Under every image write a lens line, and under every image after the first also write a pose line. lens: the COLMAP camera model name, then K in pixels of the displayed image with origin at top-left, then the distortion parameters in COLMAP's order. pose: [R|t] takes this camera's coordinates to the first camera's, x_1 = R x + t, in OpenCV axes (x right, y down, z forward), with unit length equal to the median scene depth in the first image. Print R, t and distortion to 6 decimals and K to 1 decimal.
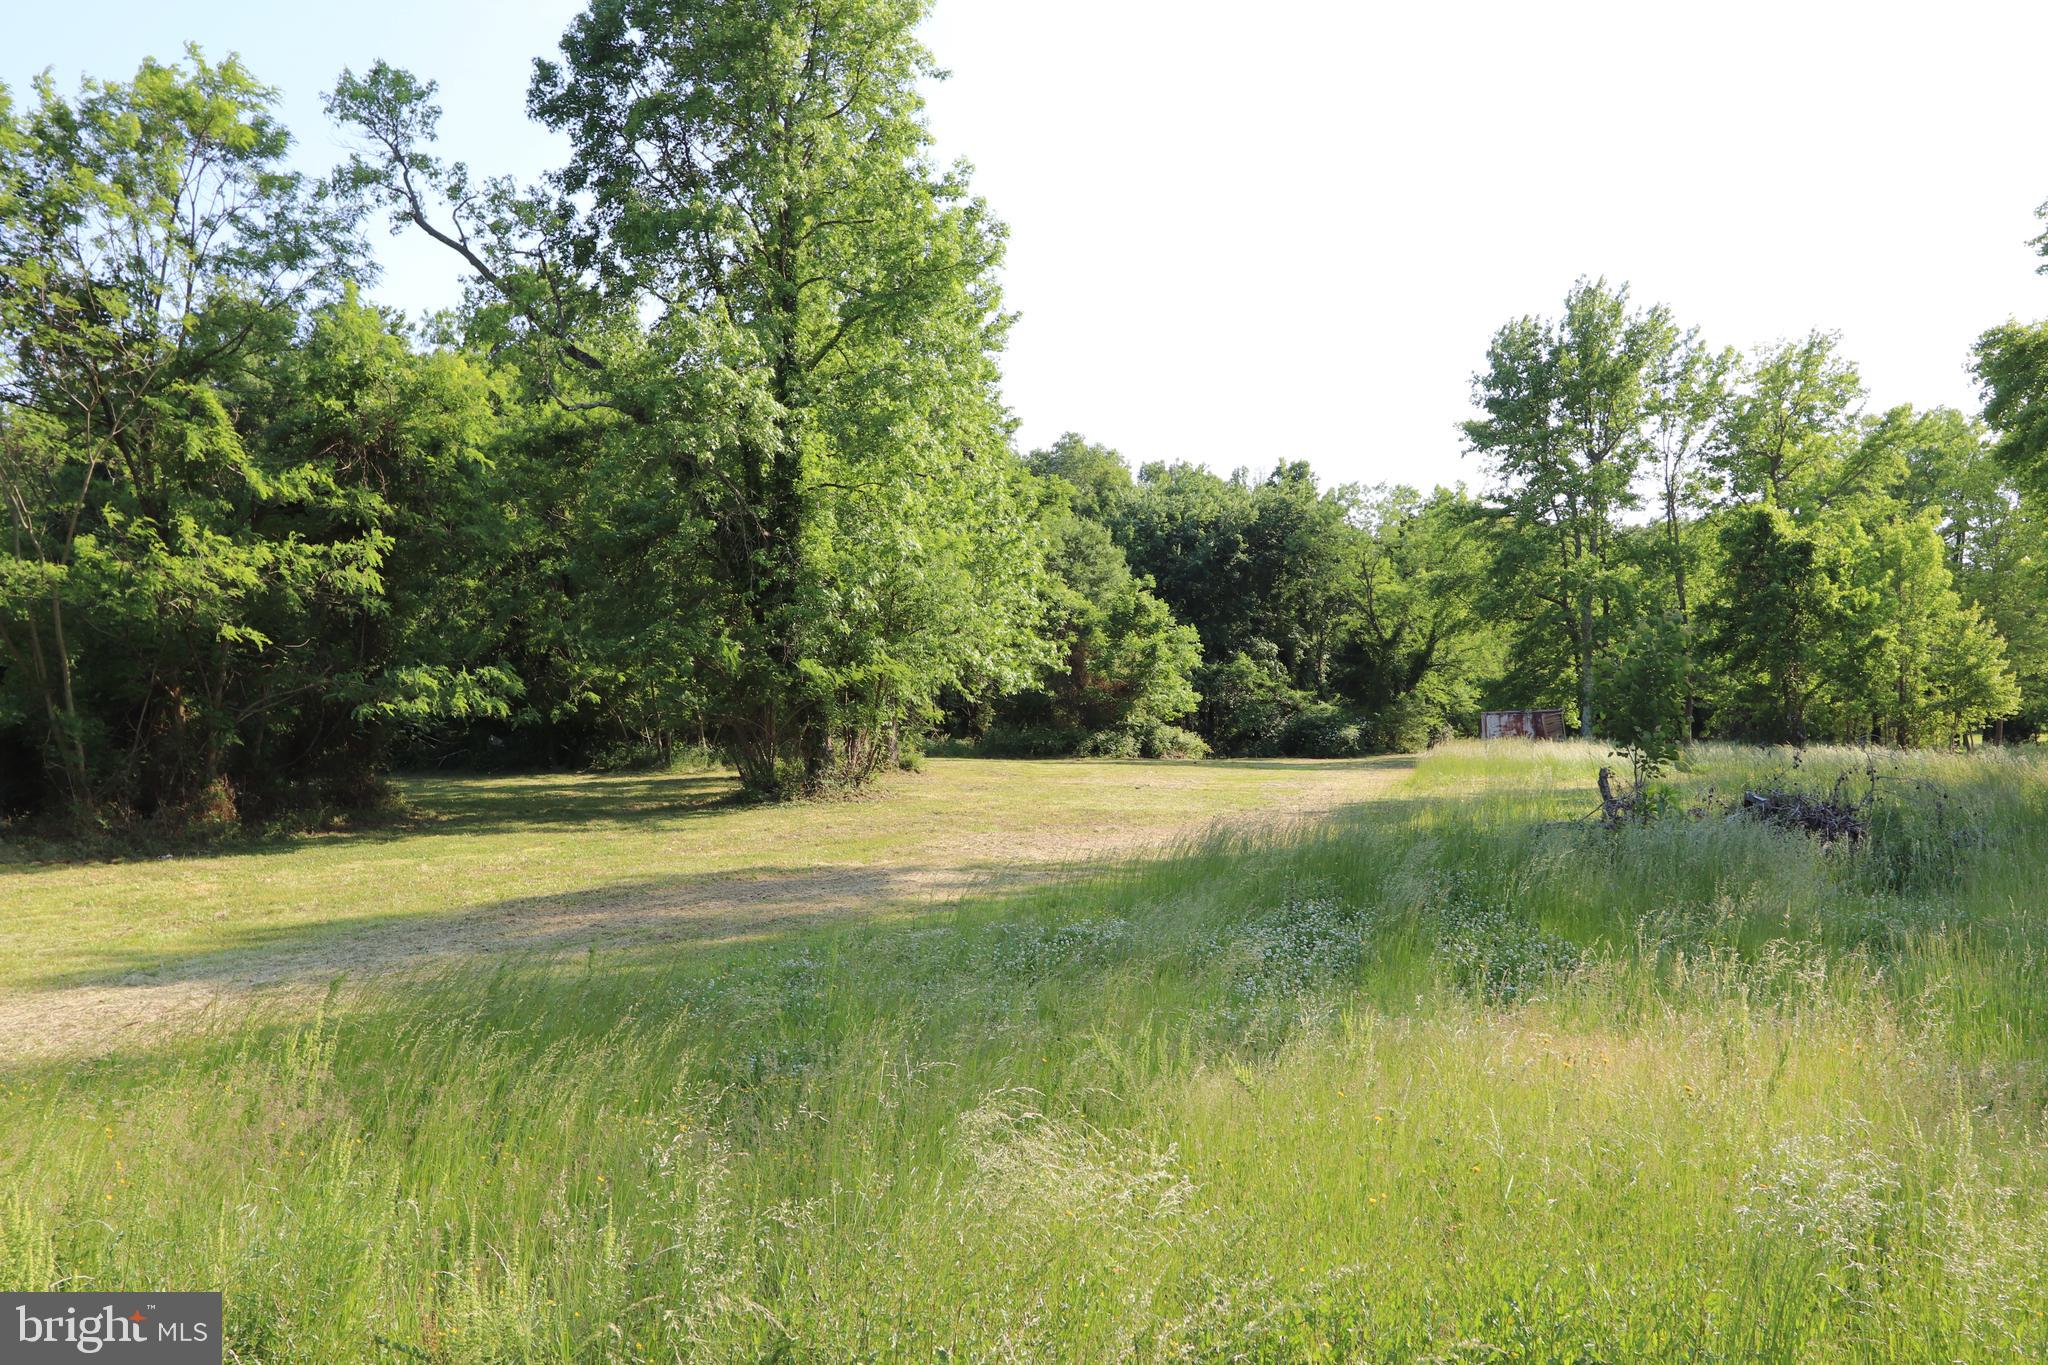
lens RADIAL K [[1715.0, 0, 1029.6], [0, 1715.0, 695.8], [0, 0, 1]] dist [-0.019599, 0.009112]
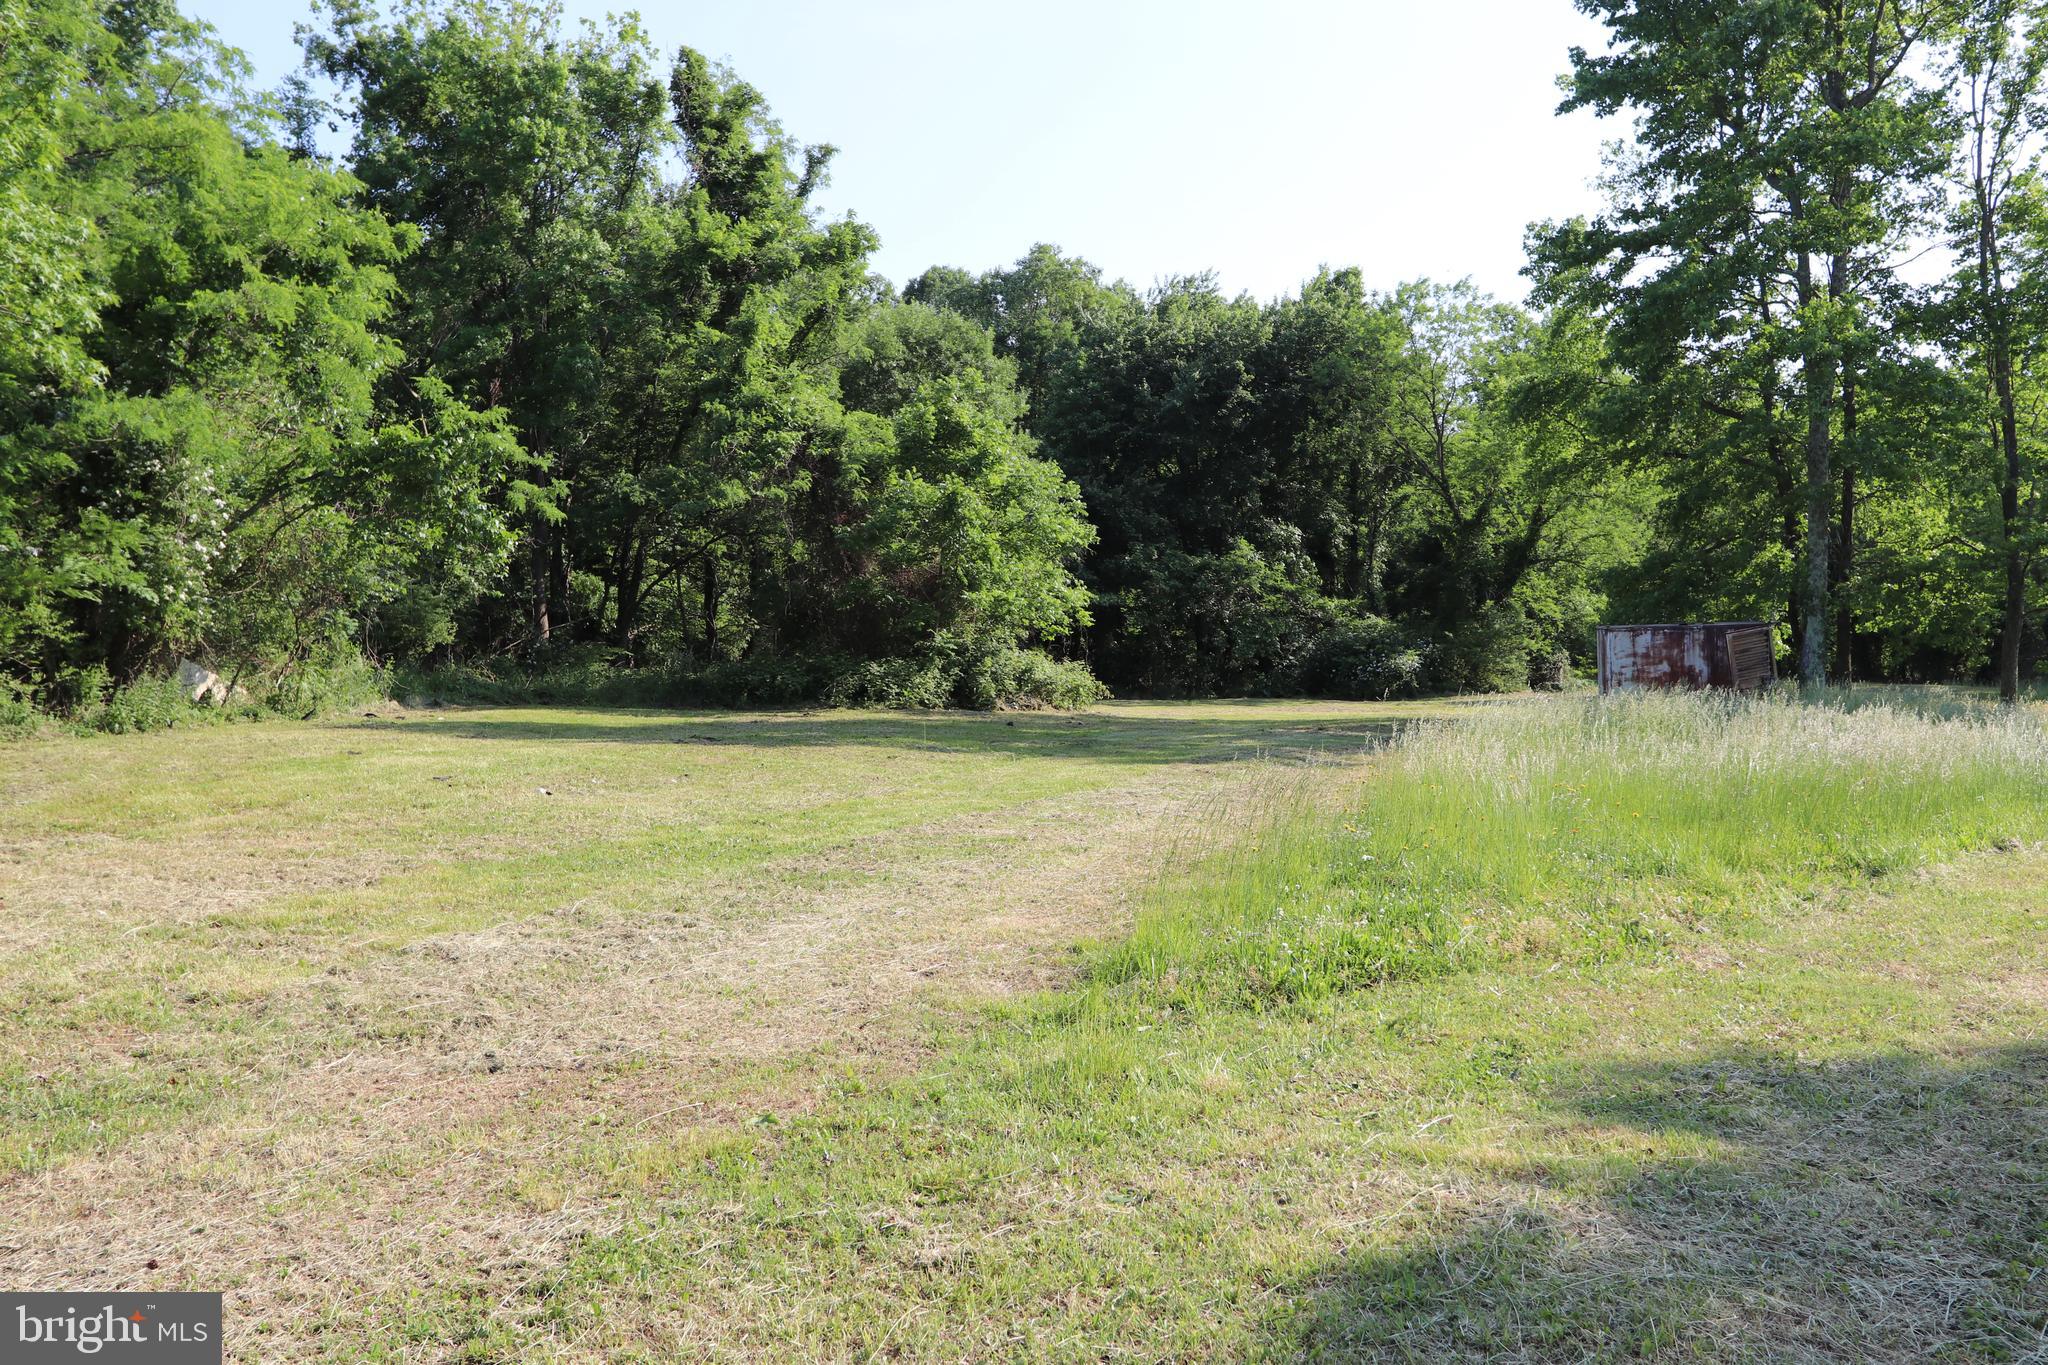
lens RADIAL K [[1715.0, 0, 1006.6], [0, 1715.0, 682.3], [0, 0, 1]] dist [-0.019599, 0.009112]
pose [[0.996108, 0.007945, -0.087781, 0.090602], [-0.004544, 0.999234, 0.038879, 0.004808], [0.088023, -0.038329, 0.995381, 0.324614]]
